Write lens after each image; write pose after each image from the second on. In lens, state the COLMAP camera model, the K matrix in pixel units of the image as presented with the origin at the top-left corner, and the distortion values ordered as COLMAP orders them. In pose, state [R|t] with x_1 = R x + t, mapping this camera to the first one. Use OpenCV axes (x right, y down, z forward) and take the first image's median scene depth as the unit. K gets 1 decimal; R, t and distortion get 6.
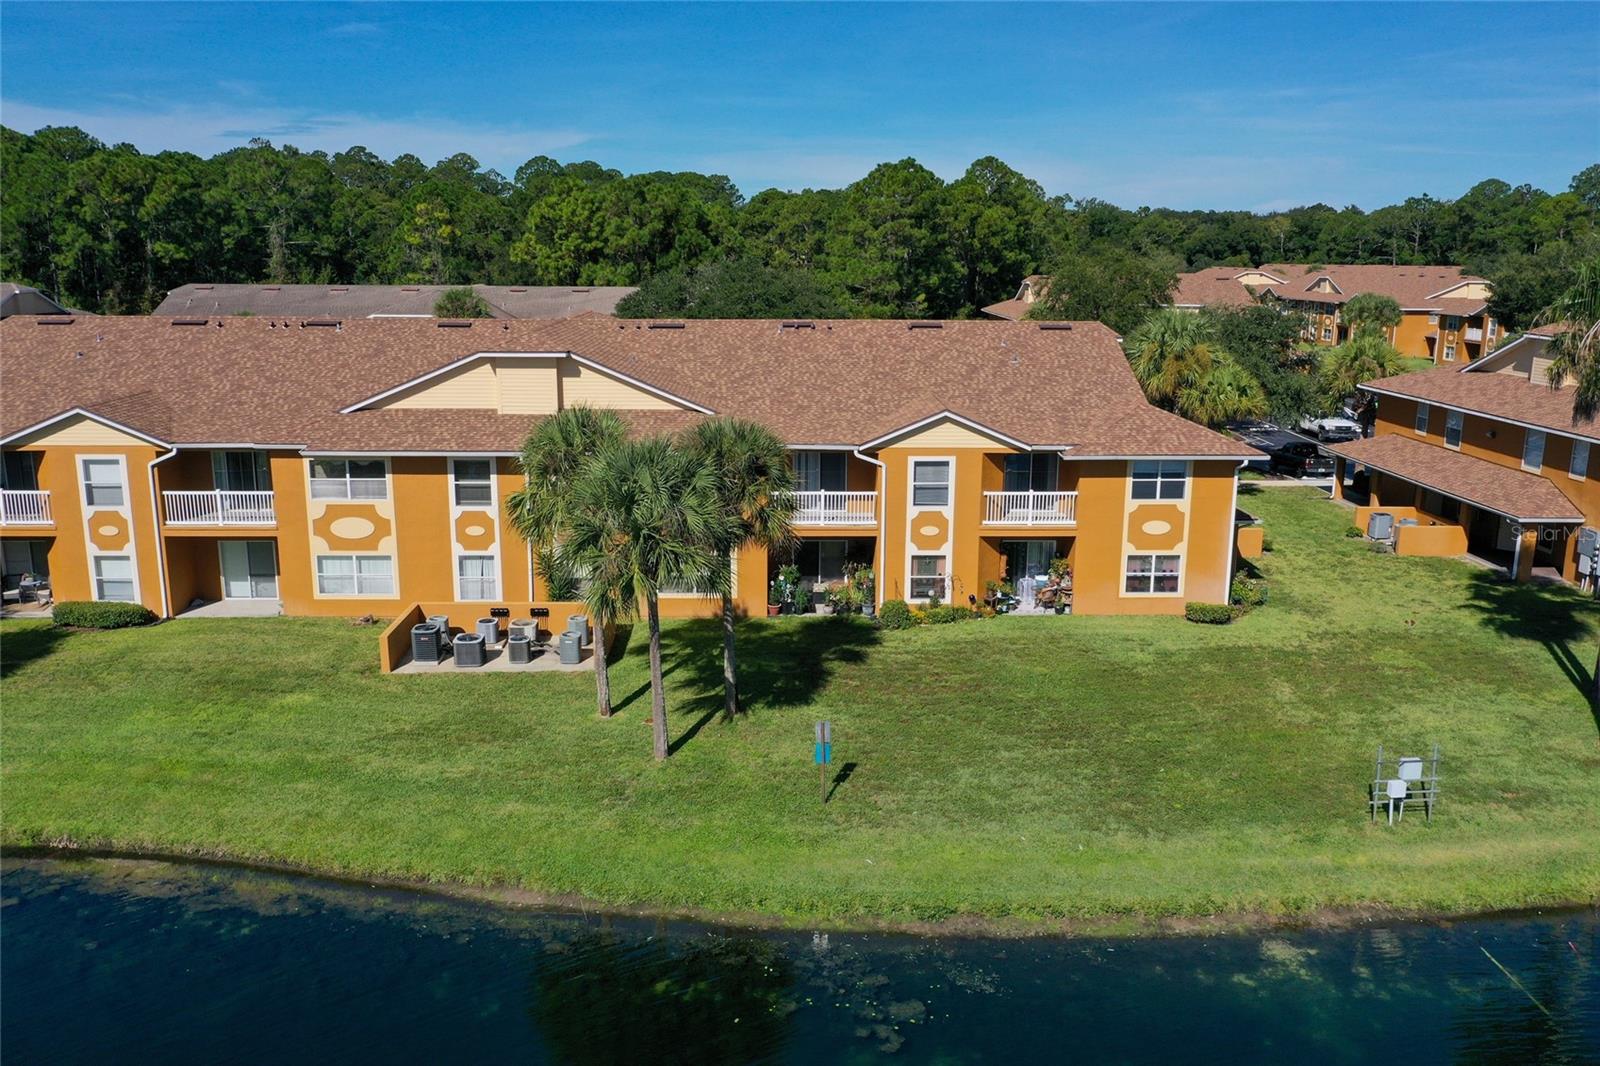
lens RADIAL K [[1266.8, 0, 800.1], [0, 1266.8, 530.1], [0, 0, 1]] dist [0.013177, -0.008441]
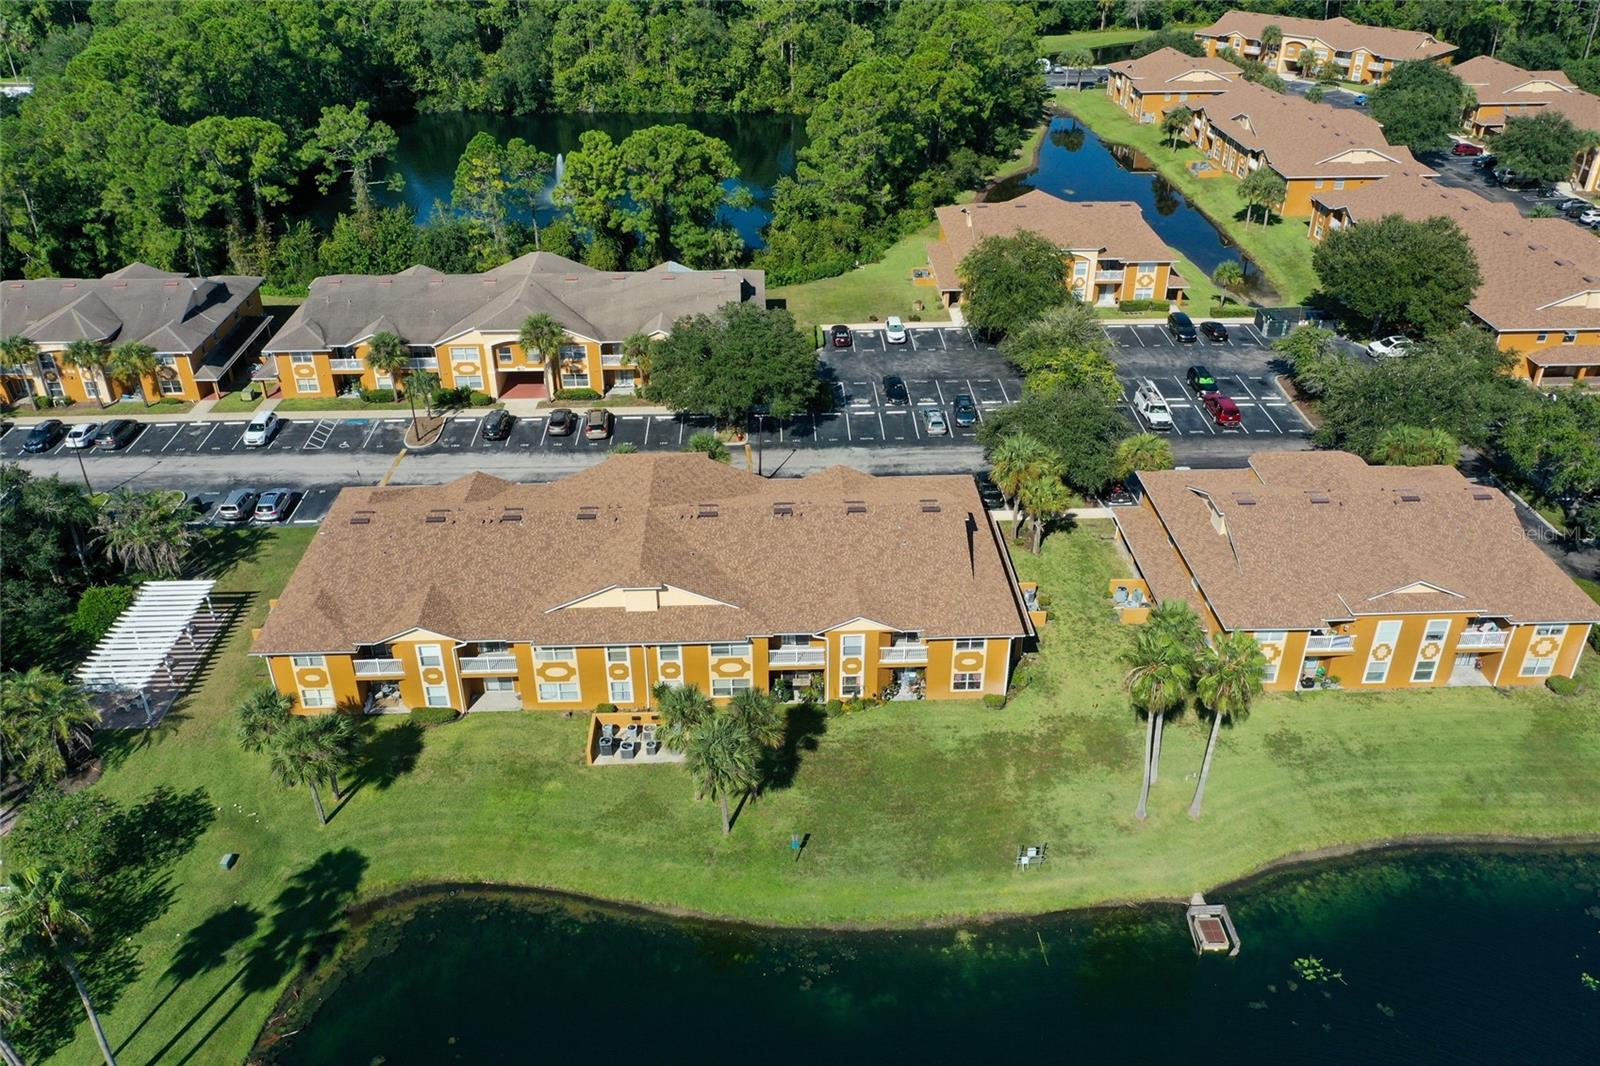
lens RADIAL K [[1266.8, 0, 798.1], [0, 1266.8, 531.1], [0, 0, 1]] dist [0.013177, -0.008441]
pose [[0.999902, -0.013984, 0.000525, 0.022074], [0.013135, 0.950813, 0.309486, -0.821941], [-0.004827, -0.309449, 0.950904, -0.806428]]
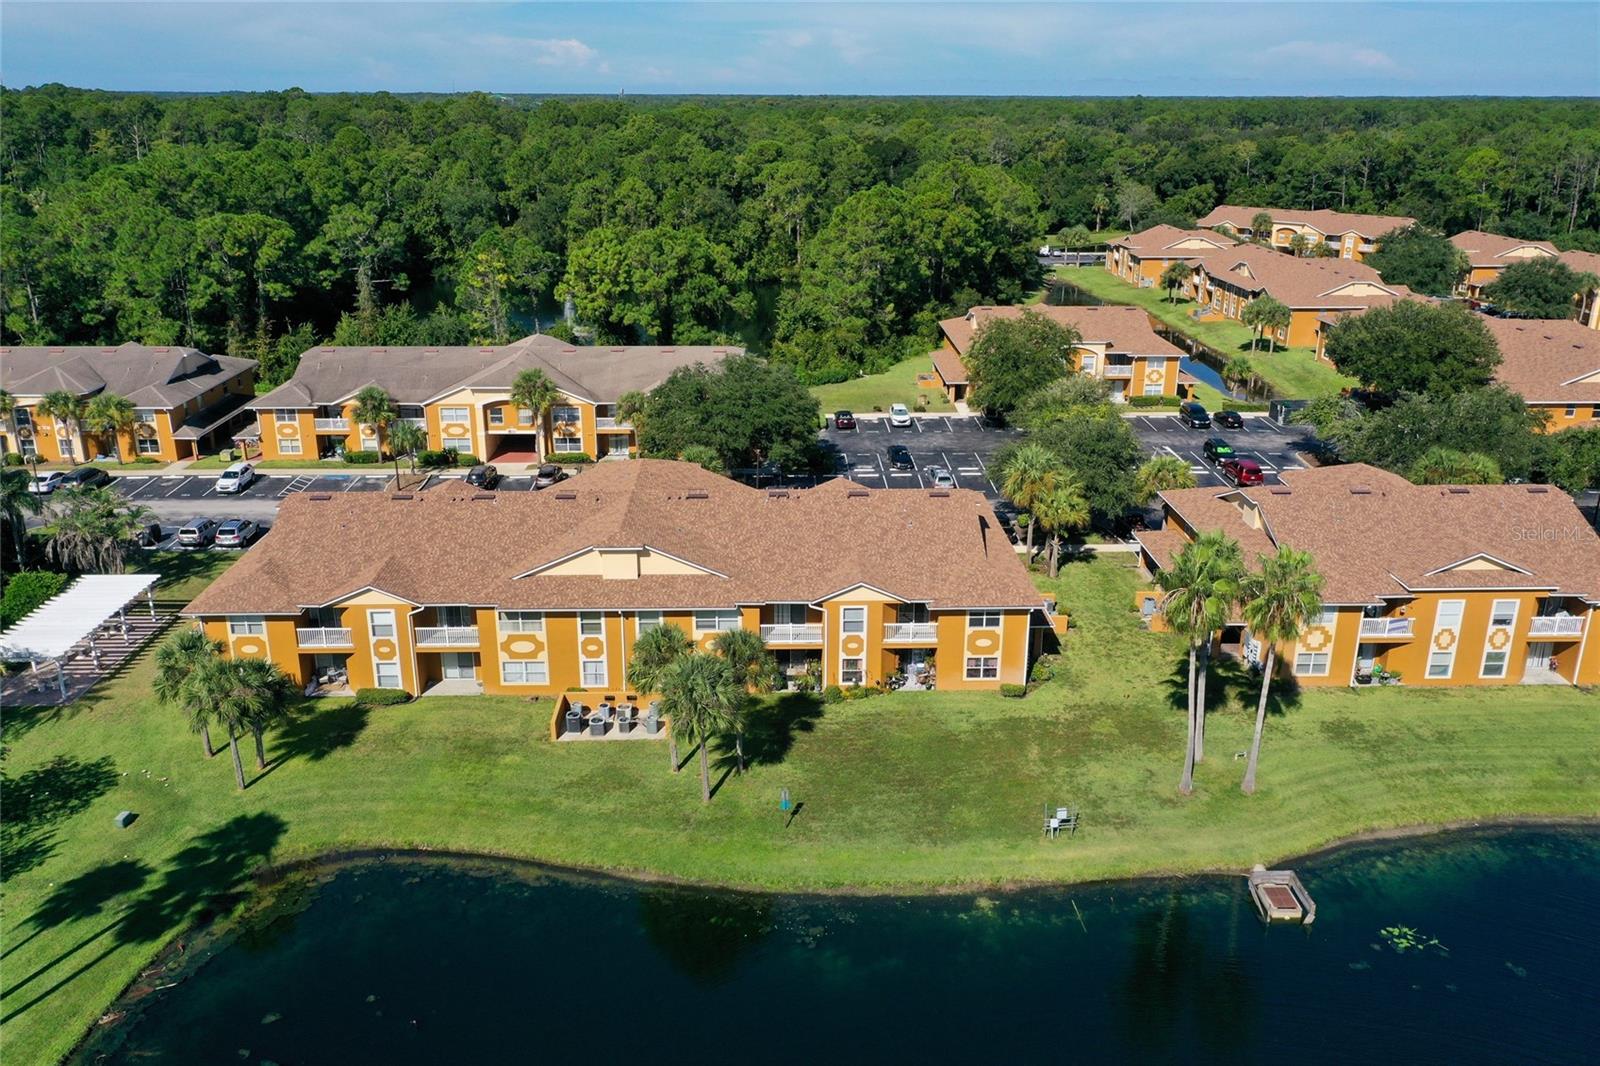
lens RADIAL K [[1266.8, 0, 798.1], [0, 1266.8, 531.7], [0, 0, 1]] dist [0.013177, -0.008441]
pose [[0.999991, -0.003683, -0.002246, 0.032430], [0.003917, 0.993394, 0.114684, -0.364892], [0.001809, -0.114692, 0.993399, -0.731203]]
